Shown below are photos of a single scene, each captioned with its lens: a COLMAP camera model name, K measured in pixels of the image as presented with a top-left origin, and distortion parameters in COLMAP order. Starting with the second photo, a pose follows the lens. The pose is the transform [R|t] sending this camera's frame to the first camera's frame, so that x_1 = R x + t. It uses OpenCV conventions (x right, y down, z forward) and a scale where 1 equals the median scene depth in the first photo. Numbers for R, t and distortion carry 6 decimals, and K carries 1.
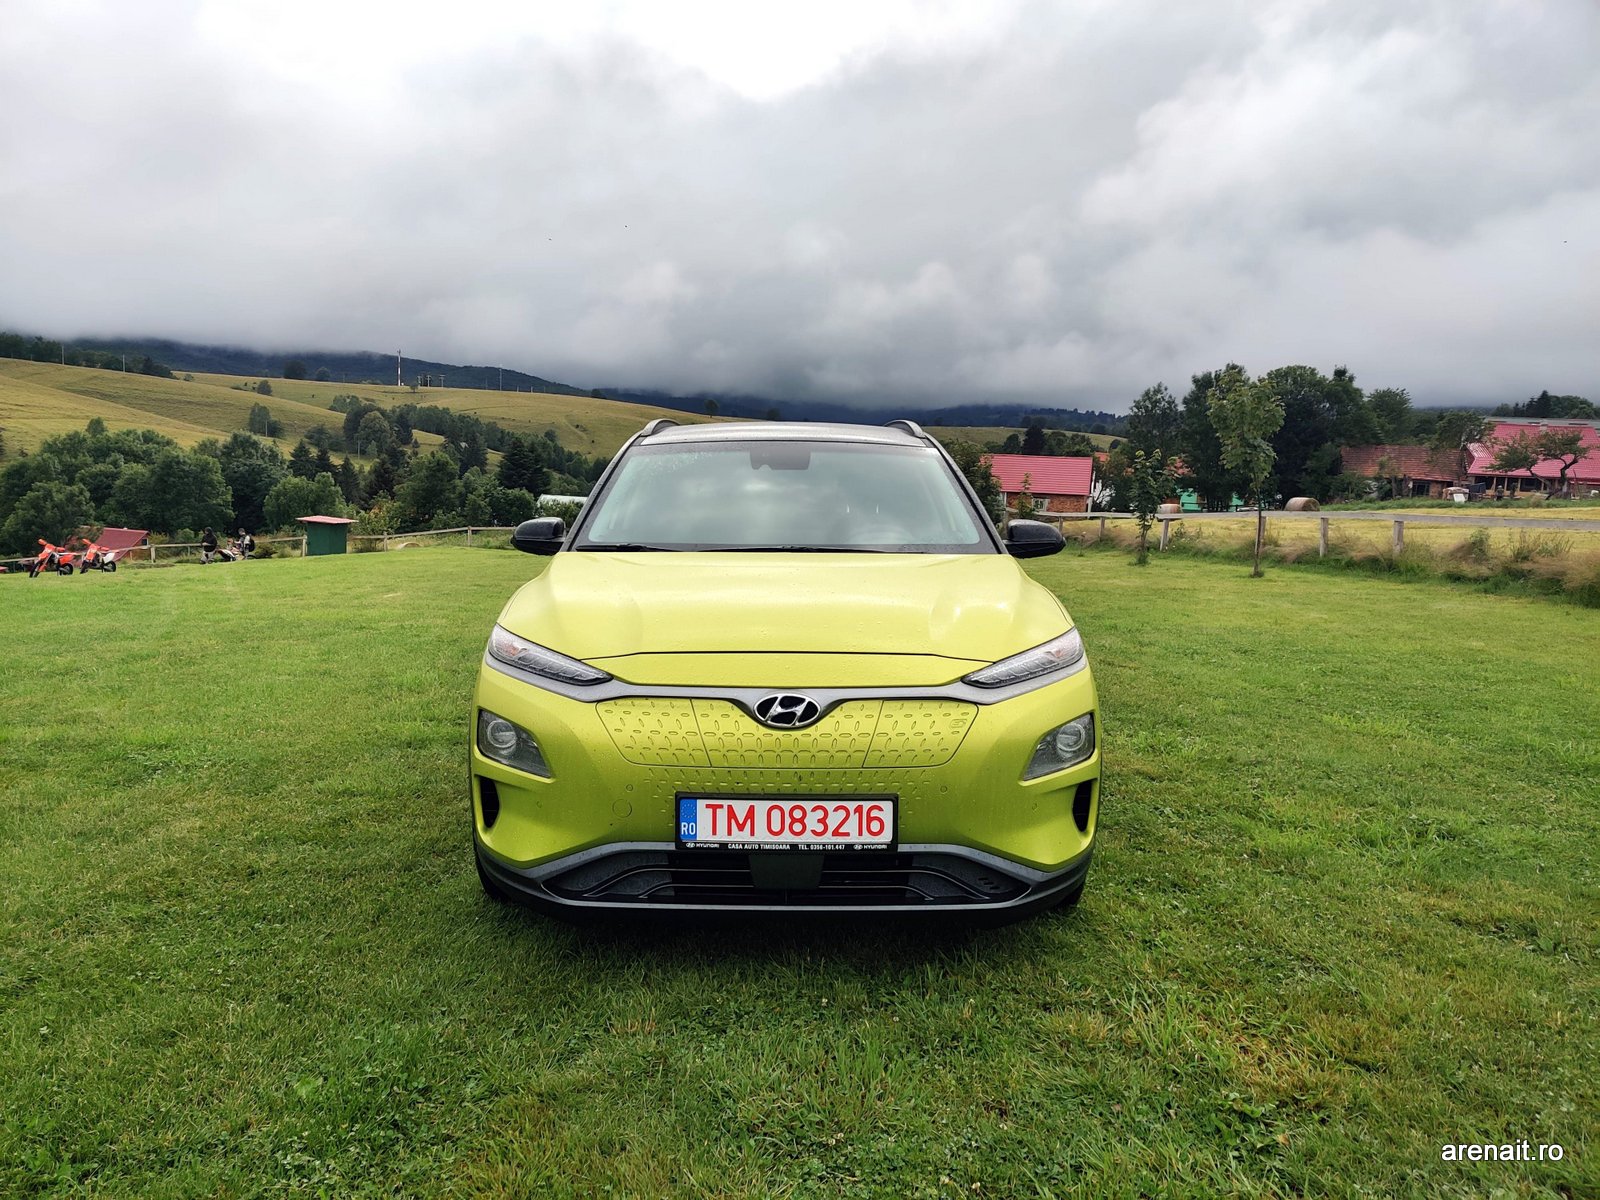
lens RADIAL K [[1184.2, 0, 797.5], [0, 1184.2, 619.4], [0, 0, 1]] dist [0.021826, 0.038809]
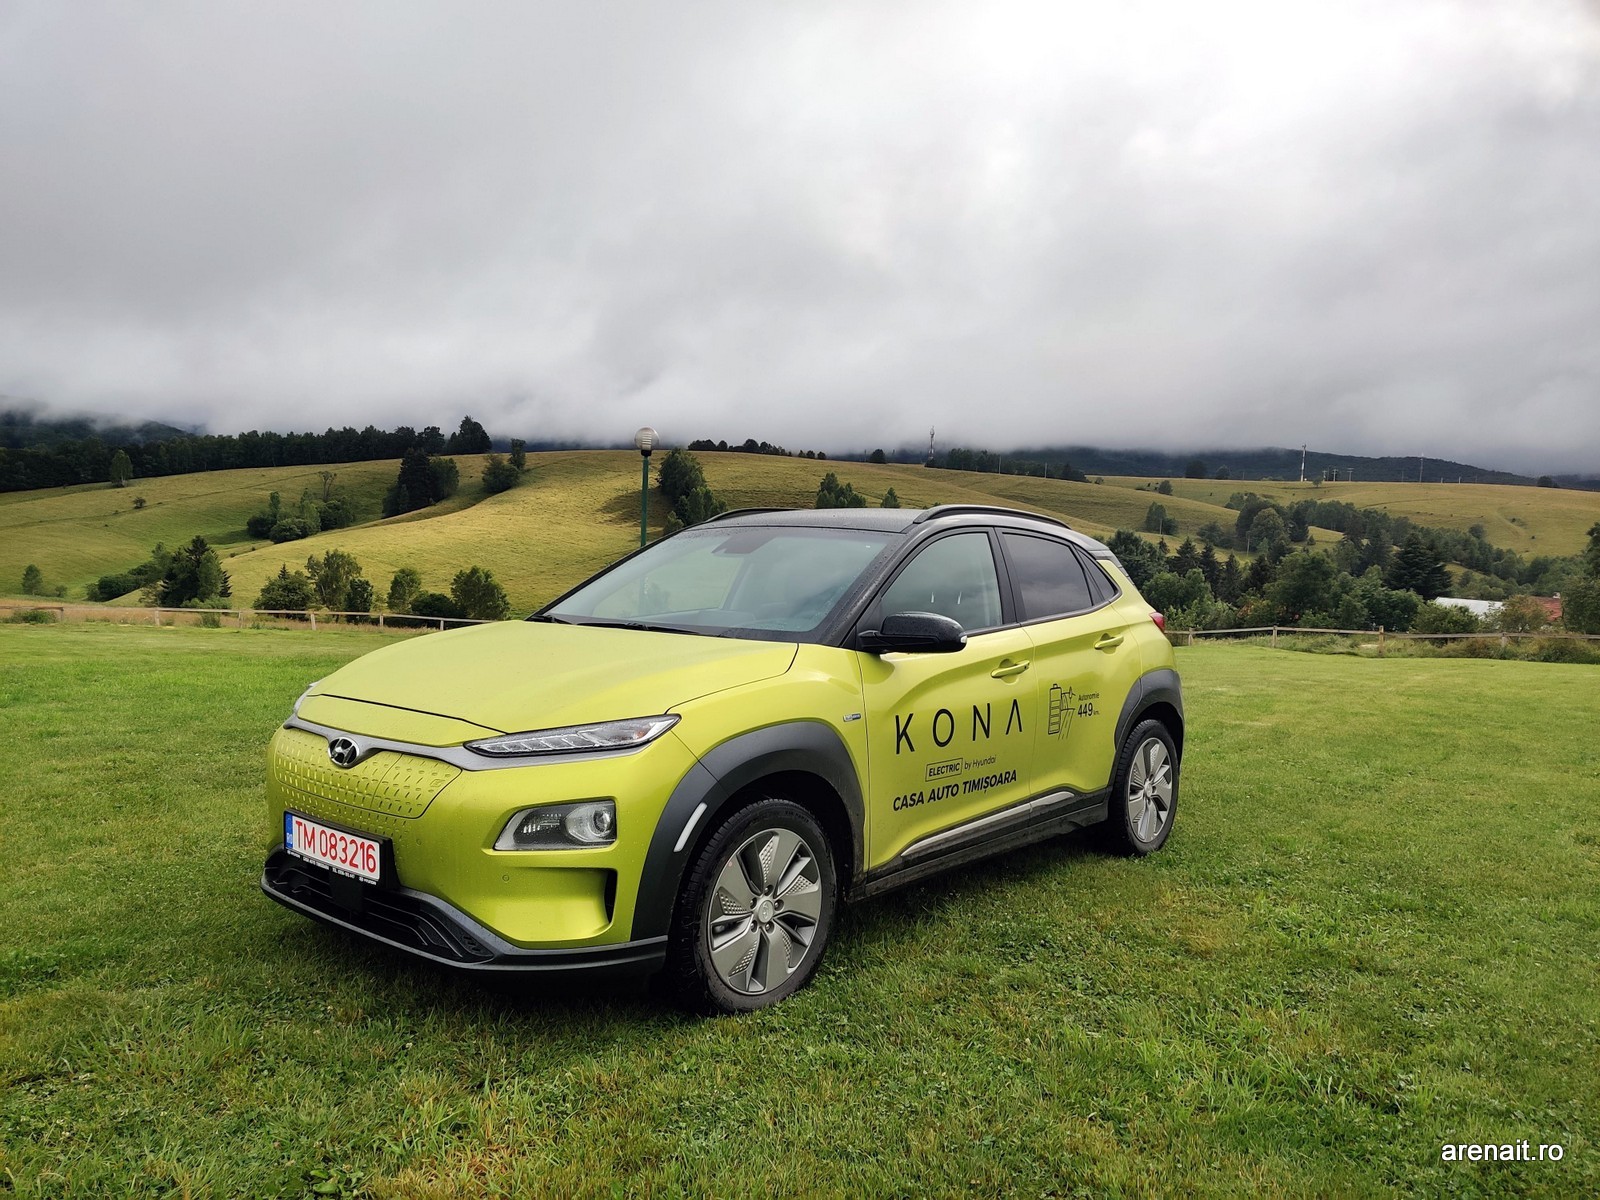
lens RADIAL K [[1213.7, 0, 800.0], [0, 1213.7, 600.0], [0, 0, 1]] dist [0.024301, -0.003020]
pose [[0.762503, 0.034742, -0.646051, 1.079906], [-0.097822, 0.993268, -0.062041, -0.040532], [0.639547, 0.110504, 0.760769, 0.341952]]
